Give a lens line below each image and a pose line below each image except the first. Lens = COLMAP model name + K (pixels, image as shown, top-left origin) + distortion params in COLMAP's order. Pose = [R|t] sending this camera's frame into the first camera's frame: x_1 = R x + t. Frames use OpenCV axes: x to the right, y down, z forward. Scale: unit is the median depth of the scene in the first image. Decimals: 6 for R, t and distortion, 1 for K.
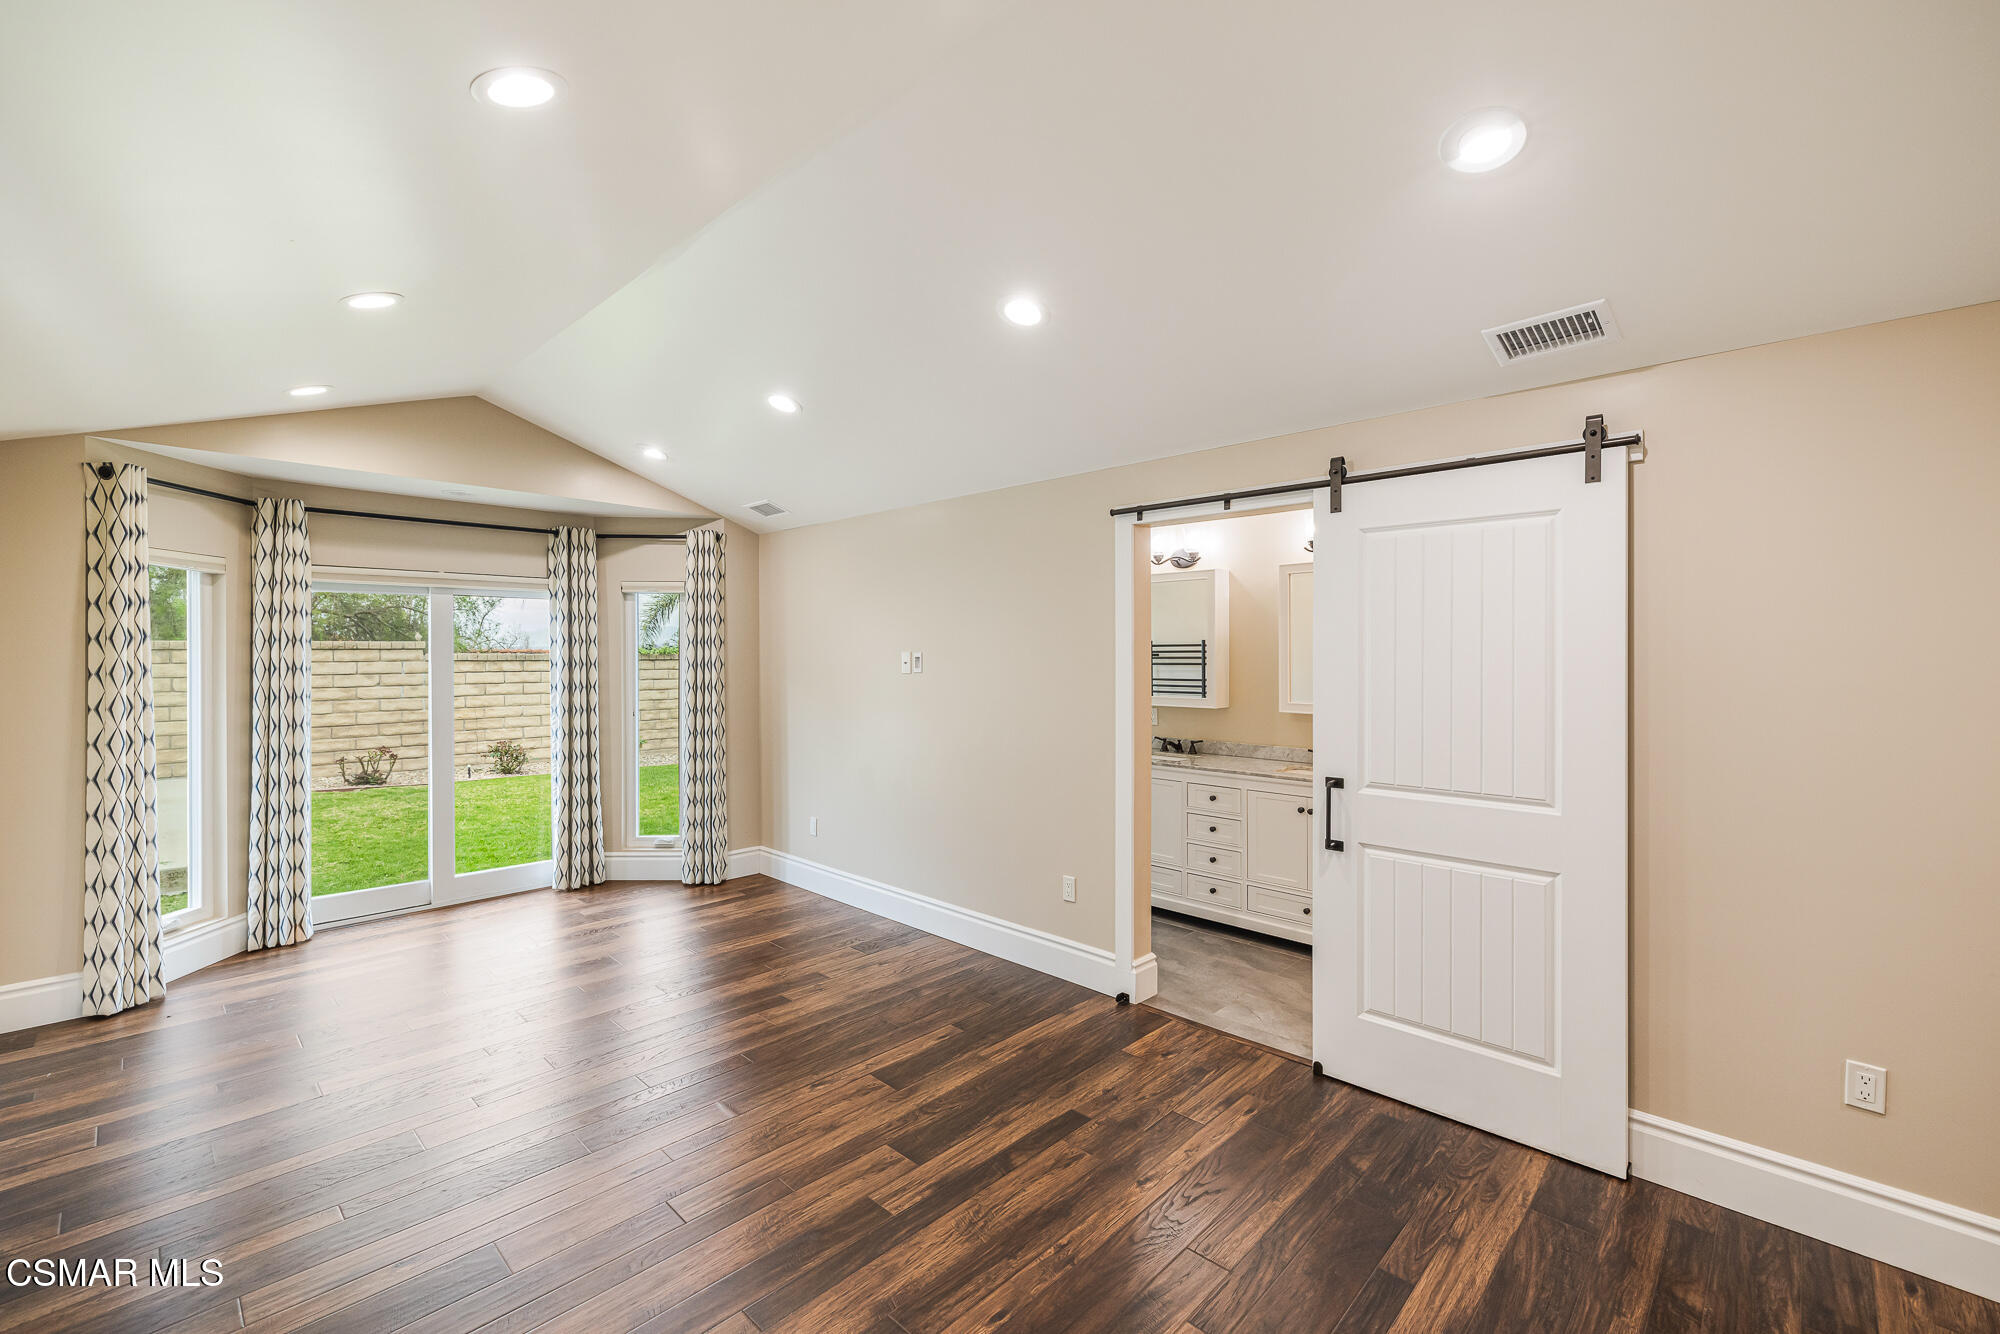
lens RADIAL K [[839.3, 0, 991.7], [0, 839.3, 655.8], [0, 0, 1]] dist [0.001589, -0.000180]
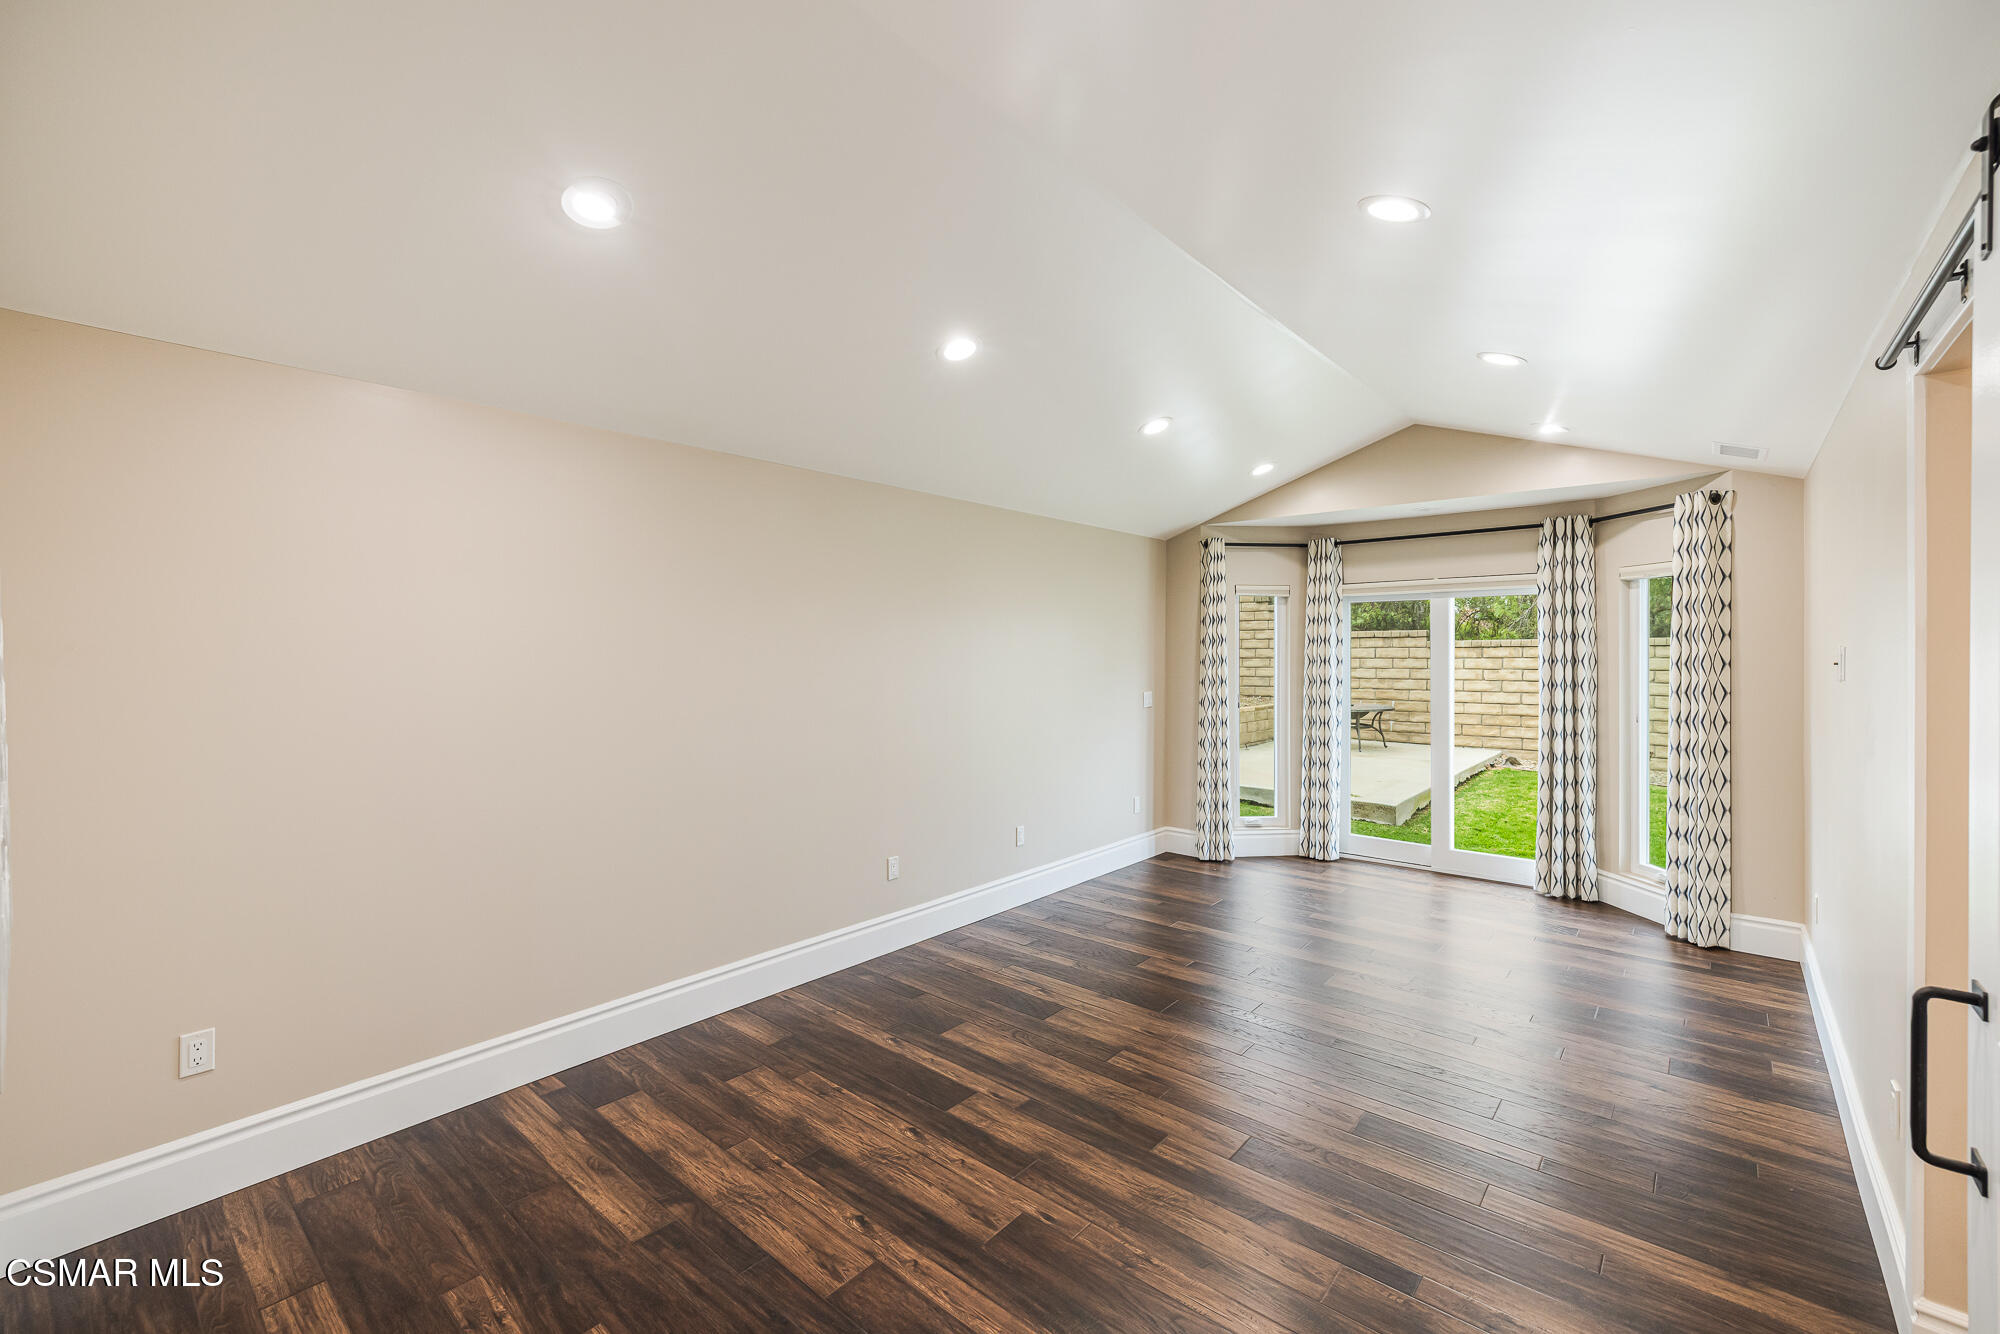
lens RADIAL K [[839.3, 0, 990.8], [0, 839.3, 662.7], [0, 0, 1]] dist [0.001589, -0.000180]
pose [[0.053358, 0.013748, -0.998481, 0.546799], [-0.001297, 0.999905, 0.013698, -0.000608], [0.998575, 0.000564, 0.053371, 0.404330]]
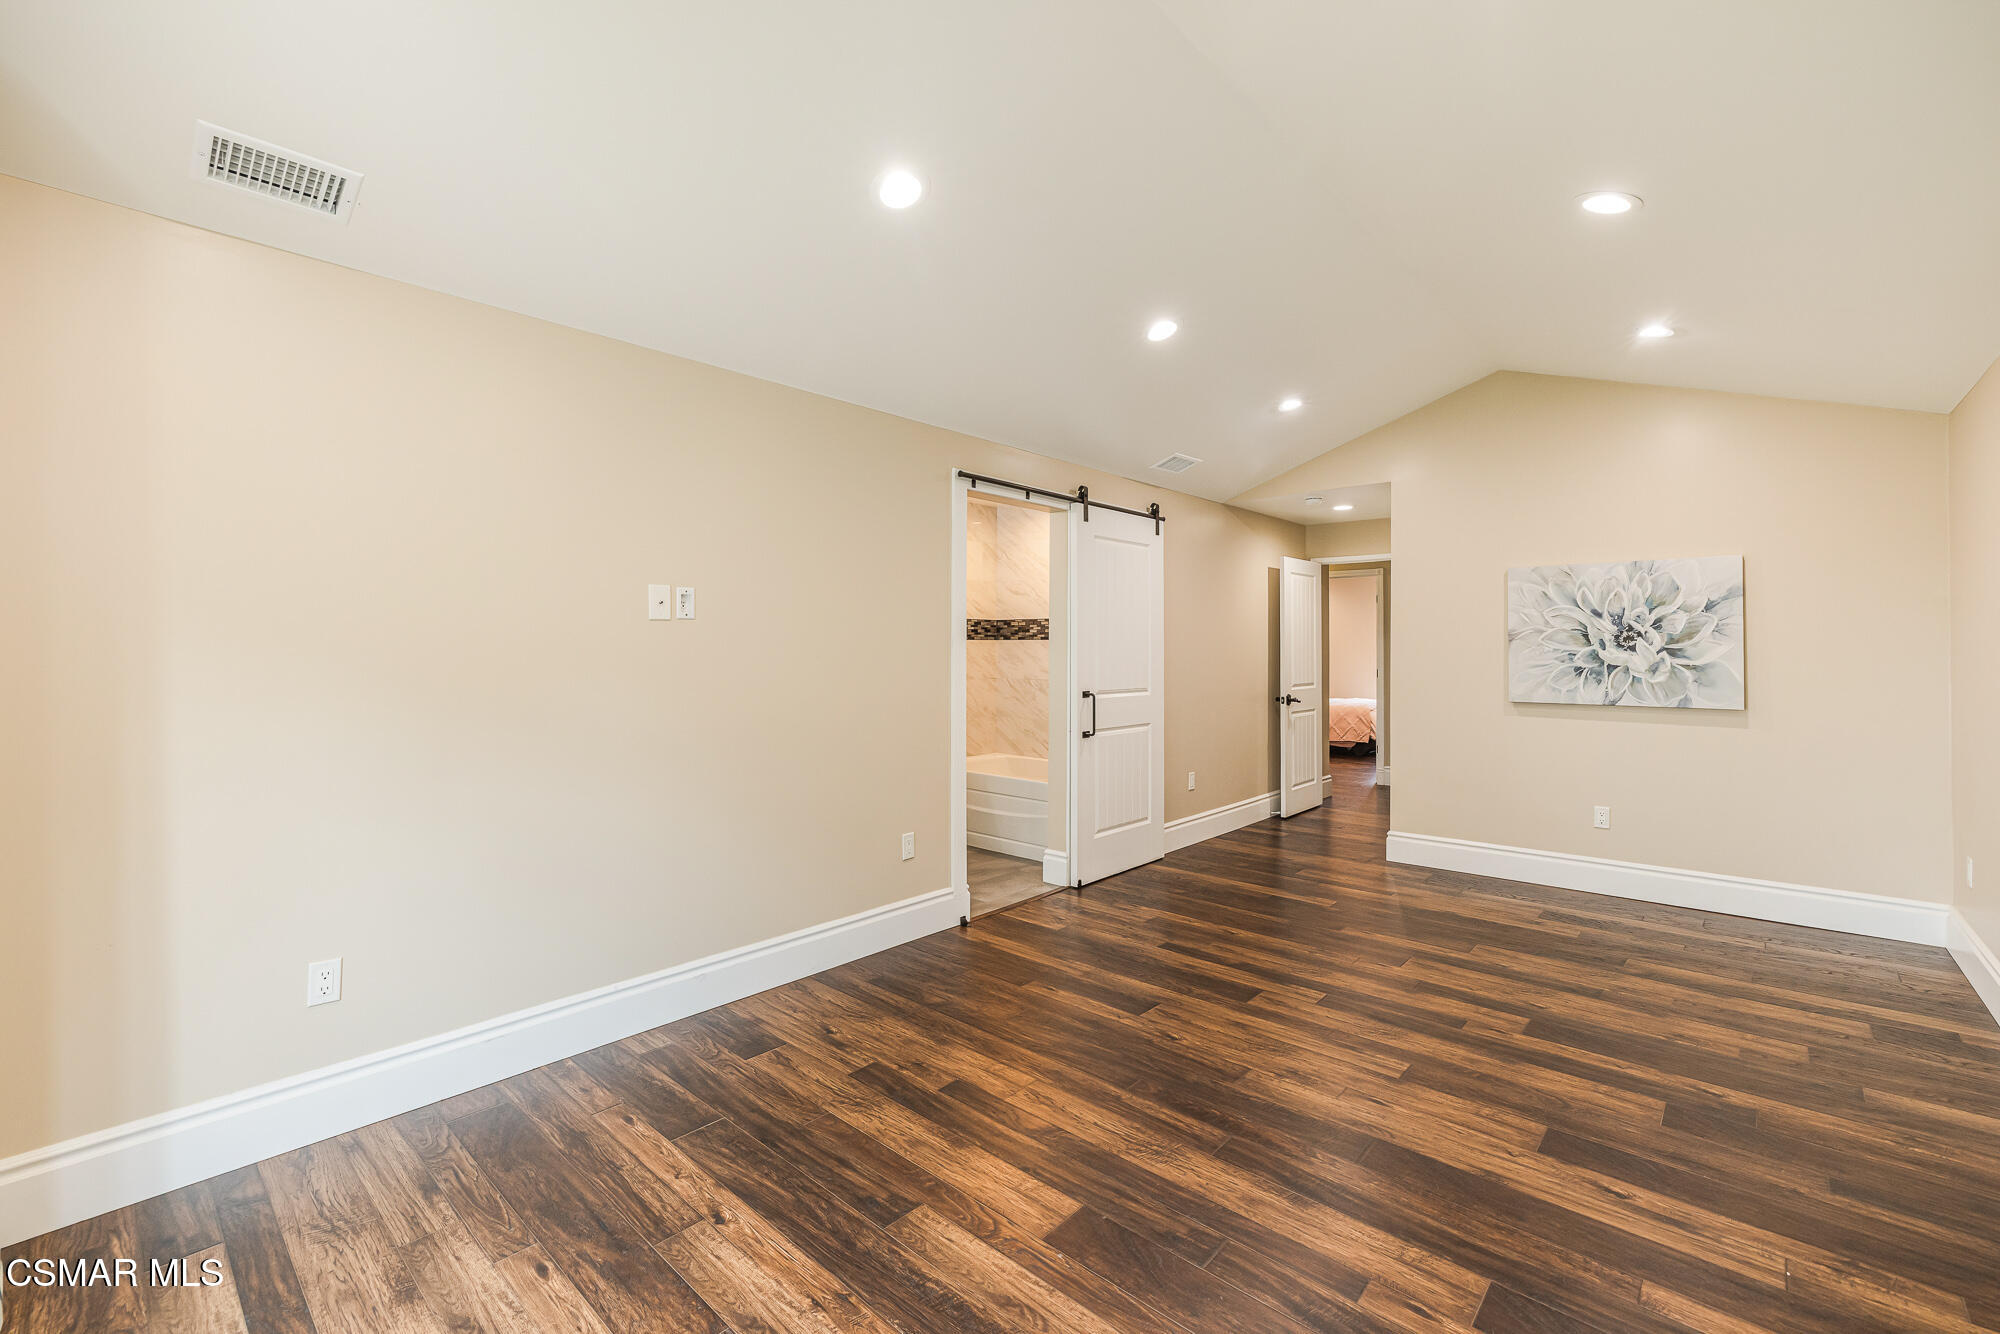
lens RADIAL K [[839.3, 0, 998.2], [0, 839.3, 651.4], [0, 0, 1]] dist [0.001589, -0.000180]
pose [[-0.029239, -0.000318, 0.999572, -0.837636], [0.000376, 1.000000, 0.000329, 0.051120], [-0.999572, 0.000386, -0.029239, 0.886216]]
